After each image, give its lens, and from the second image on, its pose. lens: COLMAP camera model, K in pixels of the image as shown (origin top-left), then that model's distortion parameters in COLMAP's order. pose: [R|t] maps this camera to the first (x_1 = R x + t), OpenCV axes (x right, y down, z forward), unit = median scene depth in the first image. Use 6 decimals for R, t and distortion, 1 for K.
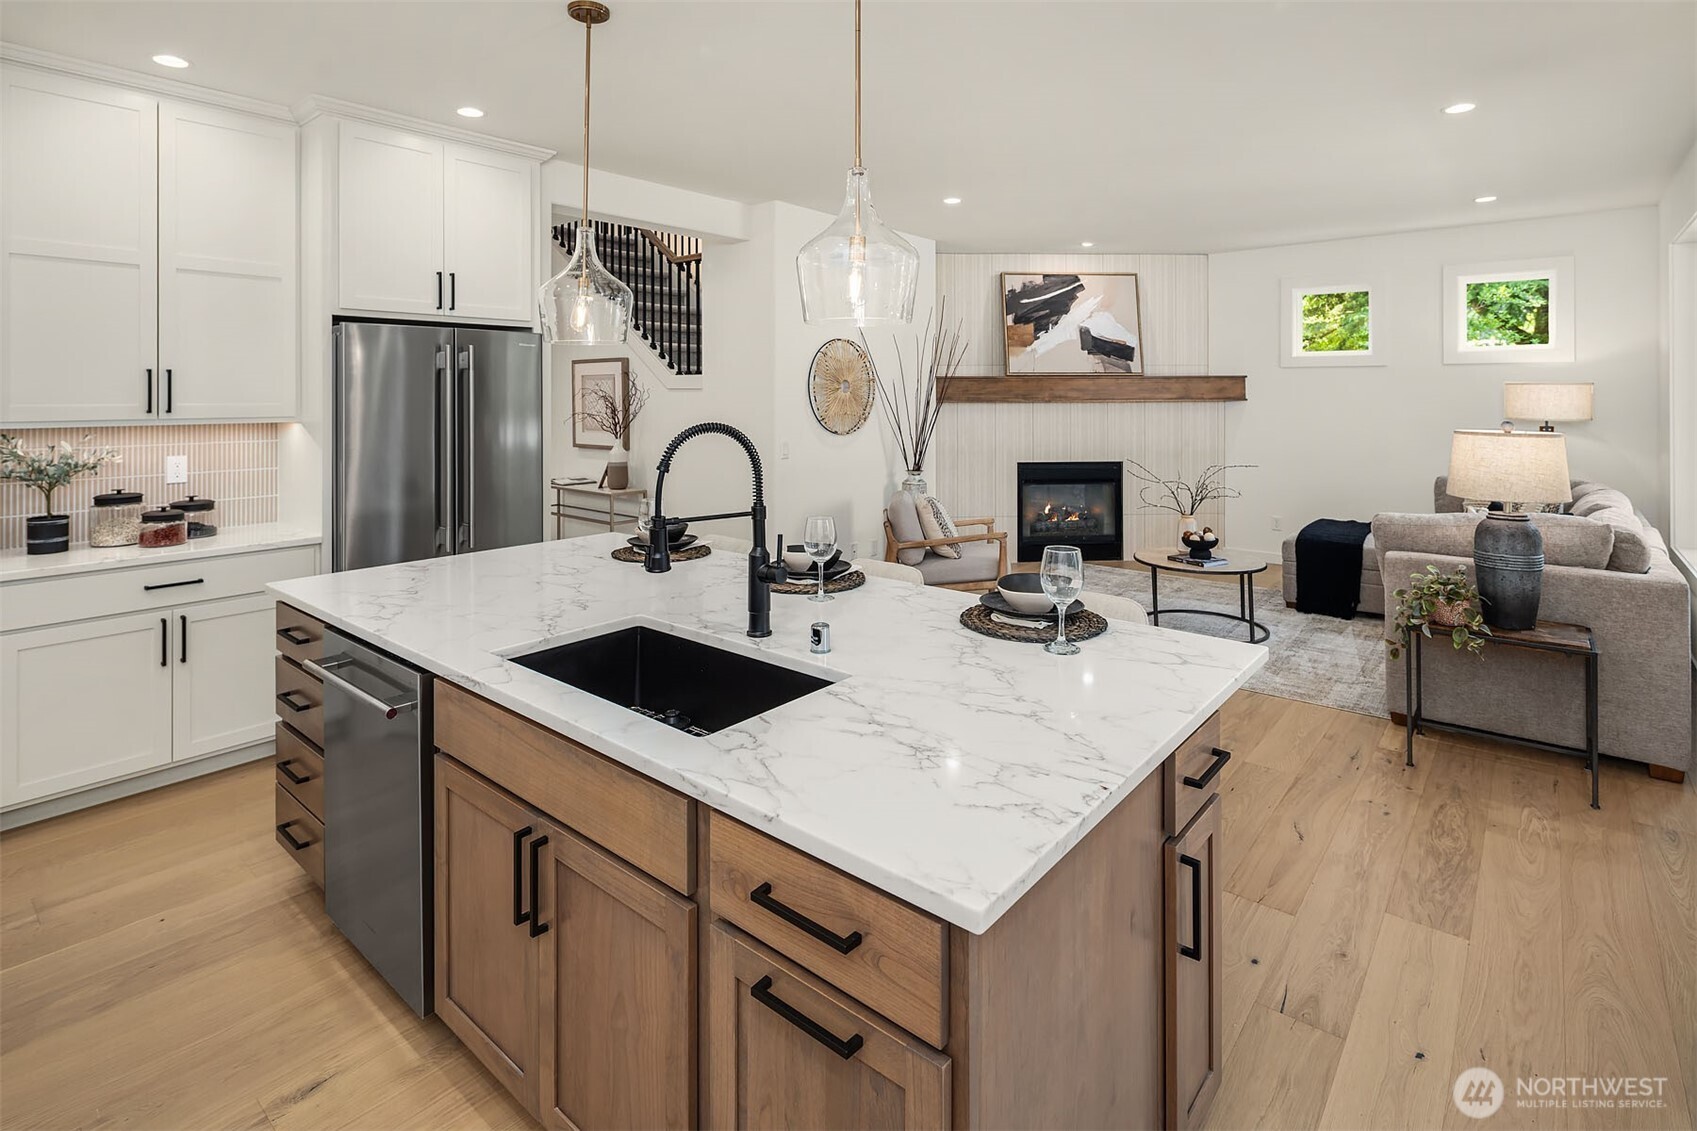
lens RADIAL K [[825.4, 0, 844.4], [0, 825.4, 387.8], [0, 0, 1]] dist [-0.000609, -0.000207]
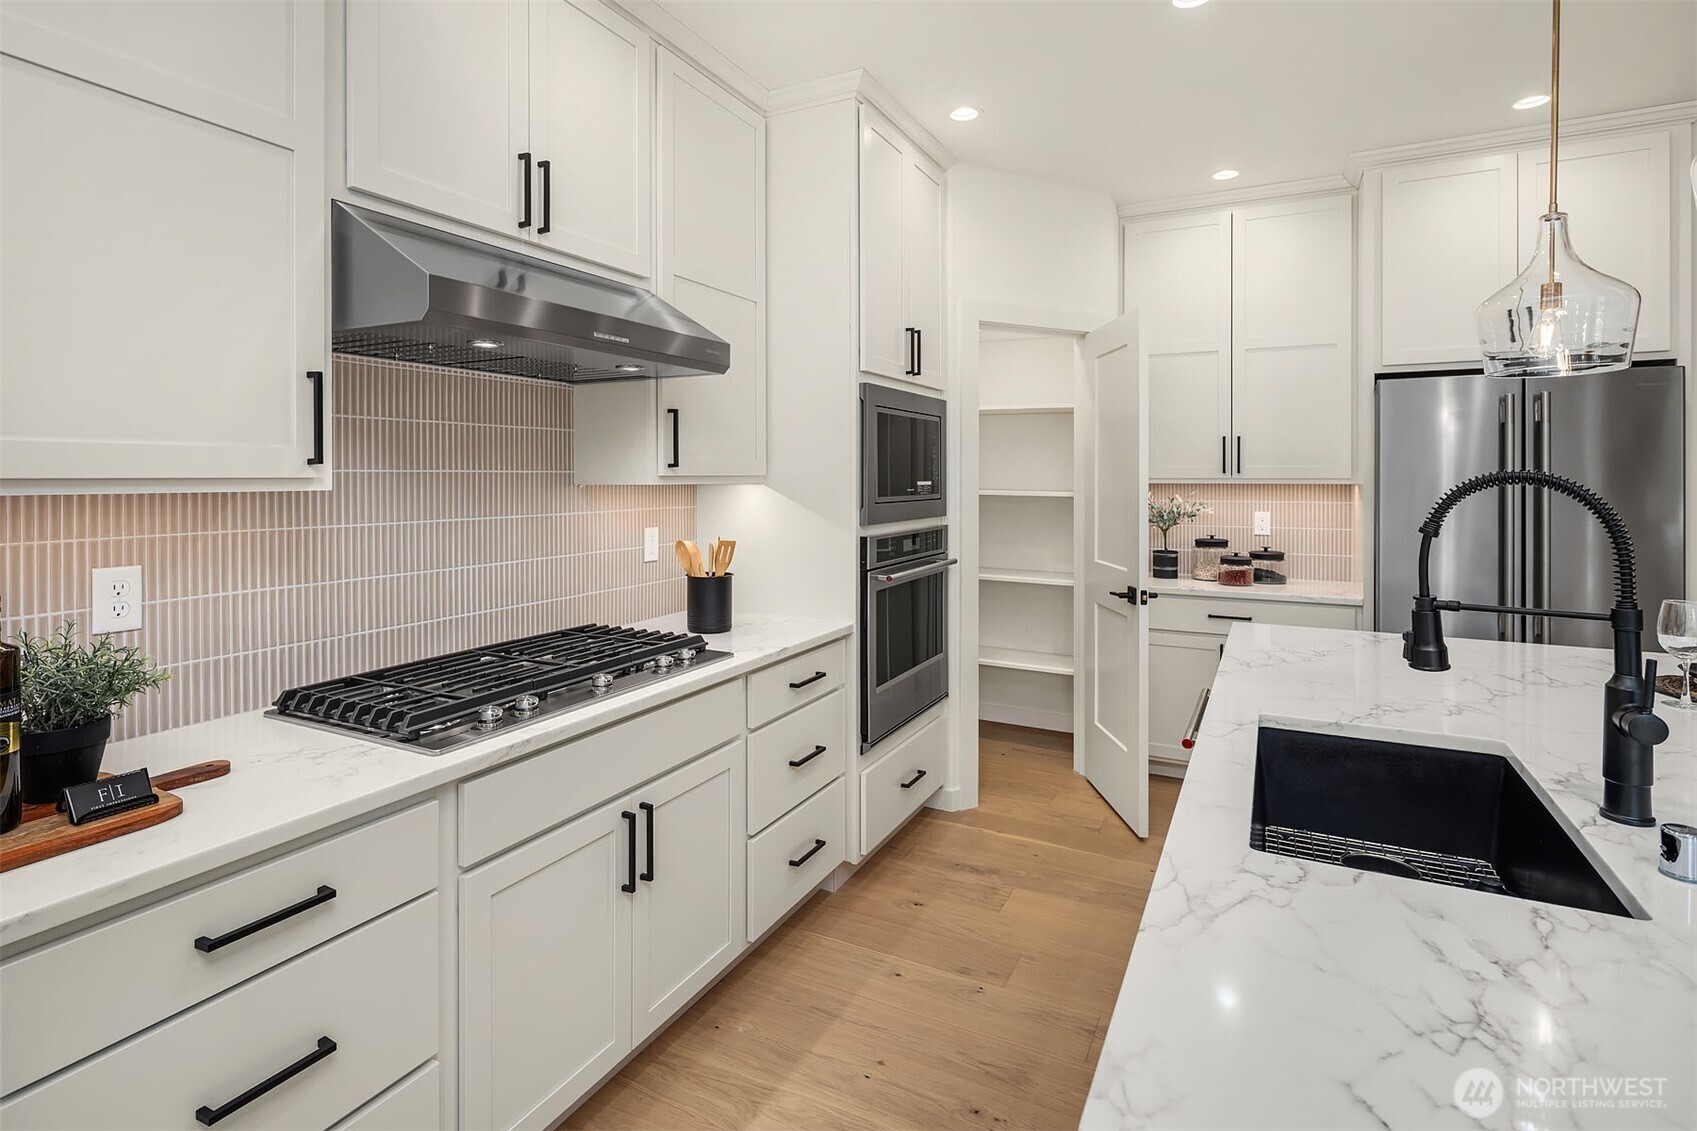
lens RADIAL K [[843.6, 0, 837.0], [0, 843.6, 461.0], [0, 0, 1]] dist [0.001632, -0.000248]
pose [[0.217596, -0.013334, -0.975948, 0.230667], [0.009614, 0.999887, -0.011518, 0.021976], [0.975992, -0.006877, 0.217700, 0.182181]]
